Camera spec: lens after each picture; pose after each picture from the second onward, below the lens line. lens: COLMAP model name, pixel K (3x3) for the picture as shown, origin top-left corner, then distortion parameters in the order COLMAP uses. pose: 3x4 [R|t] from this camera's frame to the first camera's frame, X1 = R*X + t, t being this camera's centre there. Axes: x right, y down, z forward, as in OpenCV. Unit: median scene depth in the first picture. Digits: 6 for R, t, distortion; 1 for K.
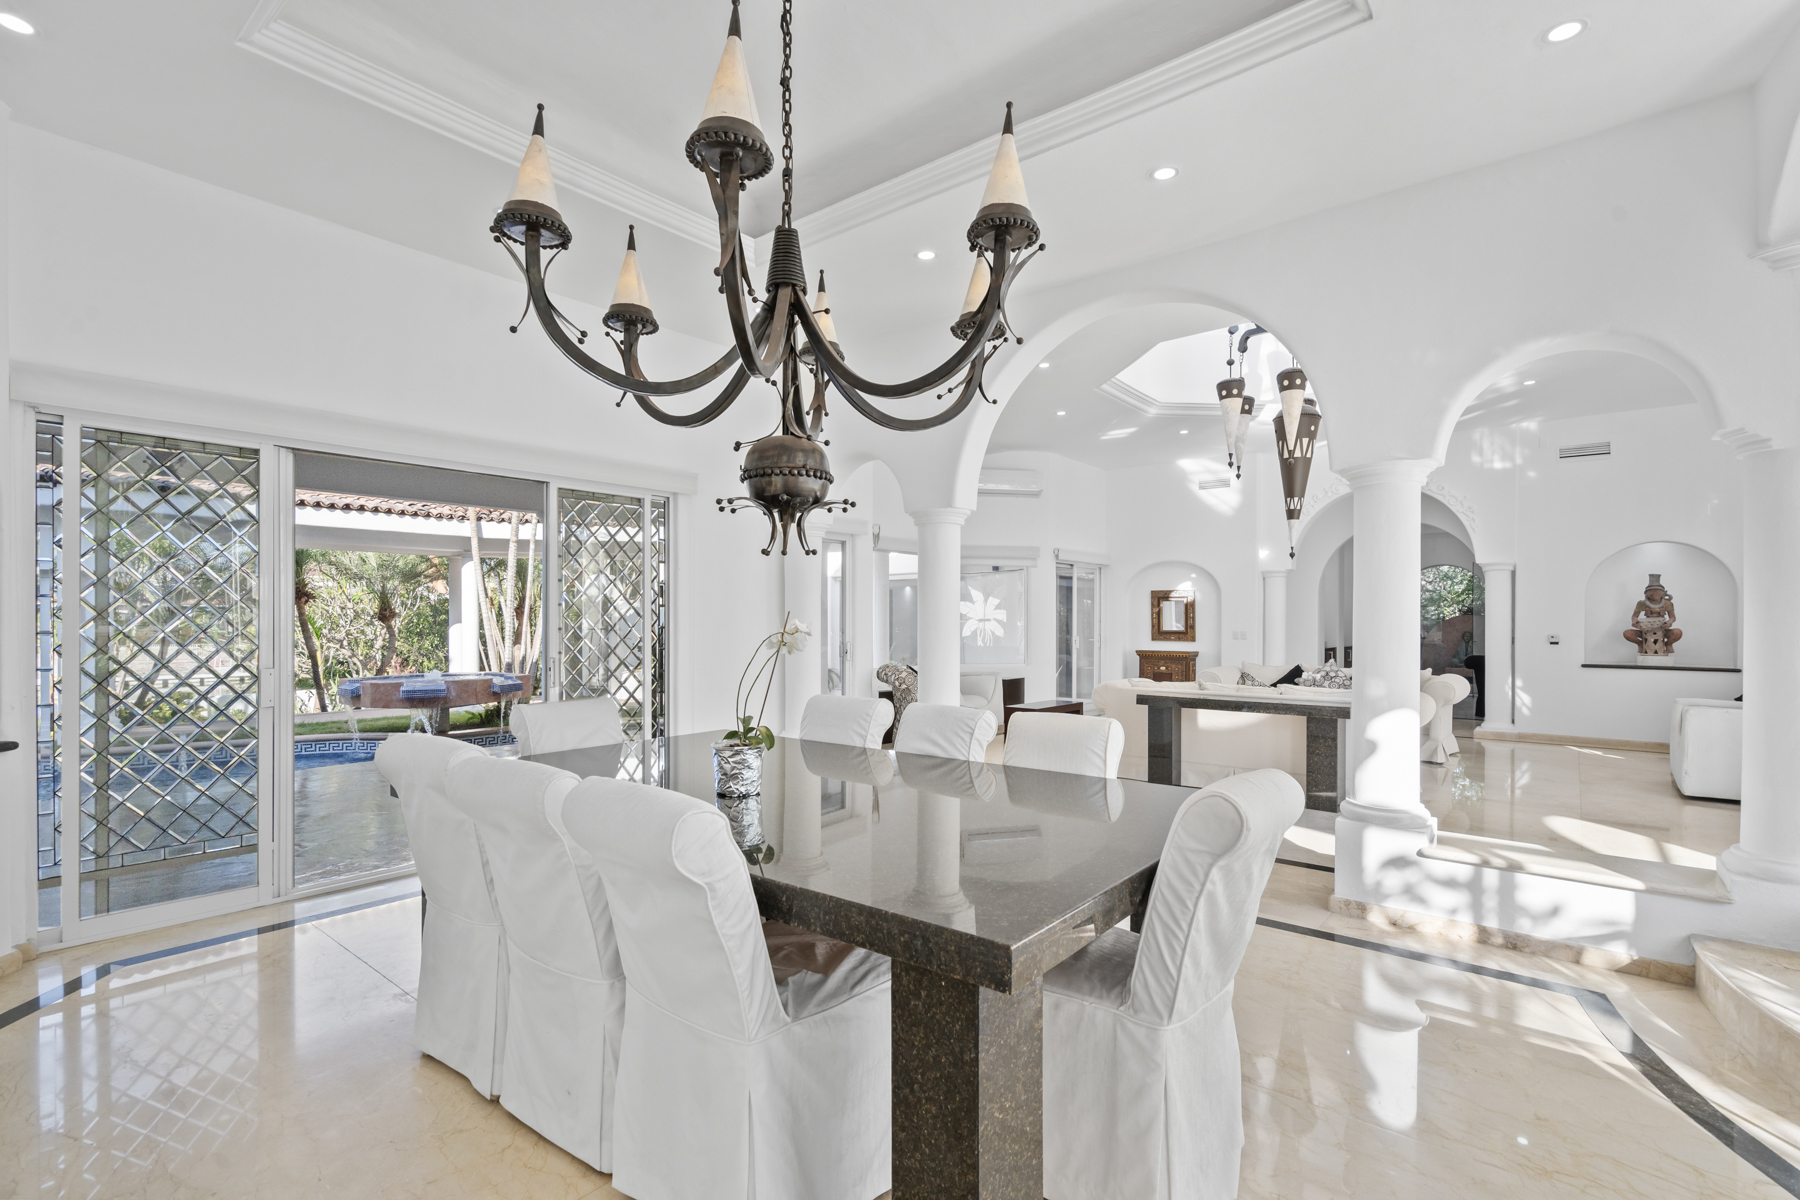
lens RADIAL K [[821.2, 0, 896.4], [0, 821.2, 614.3], [0, 0, 1]] dist [0.003530, 0.001453]
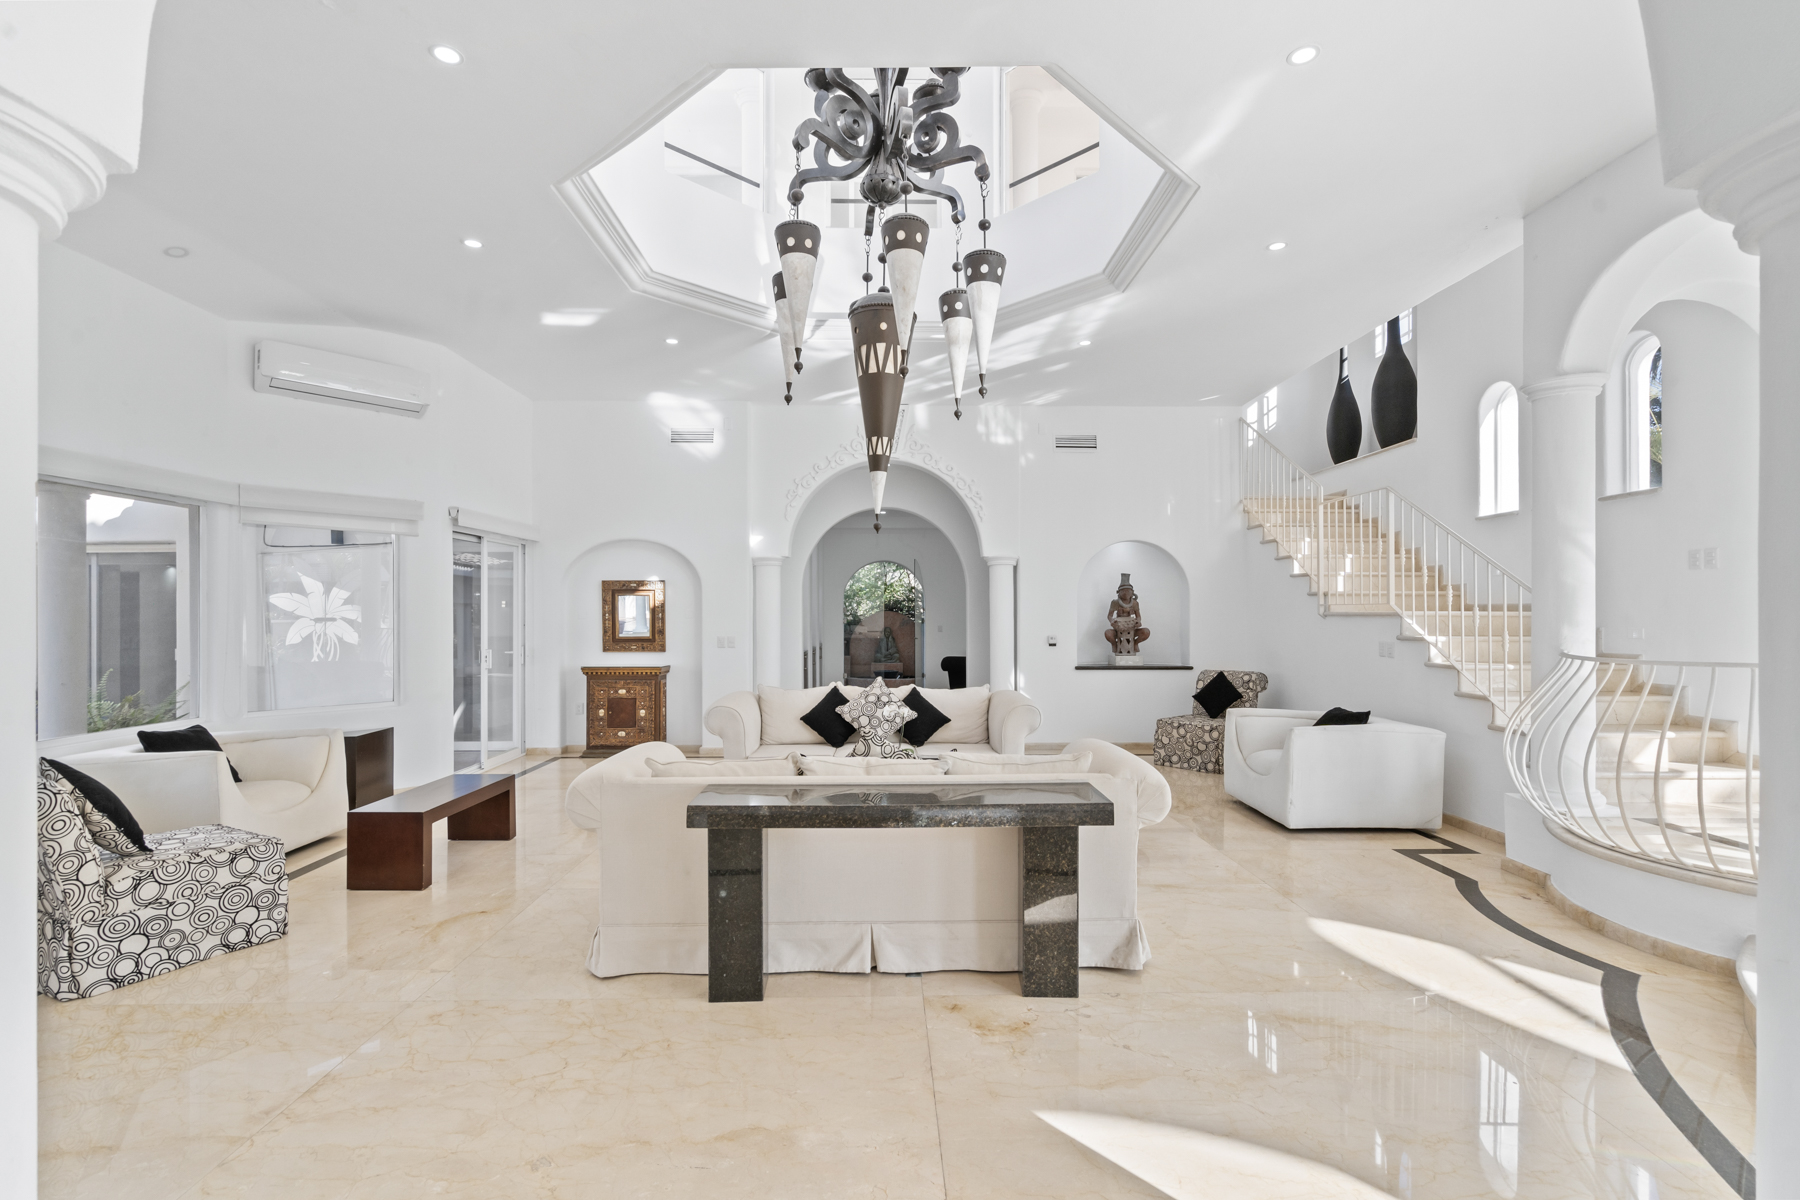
lens RADIAL K [[821.2, 0, 899.0], [0, 821.2, 605.2], [0, 0, 1]] dist [0.003530, 0.001453]
pose [[0.760157, 0.001548, 0.649738, 0.058686], [0.001286, 0.999992, -0.003888, -0.005958], [-0.649739, 0.003791, 0.760148, 0.380510]]
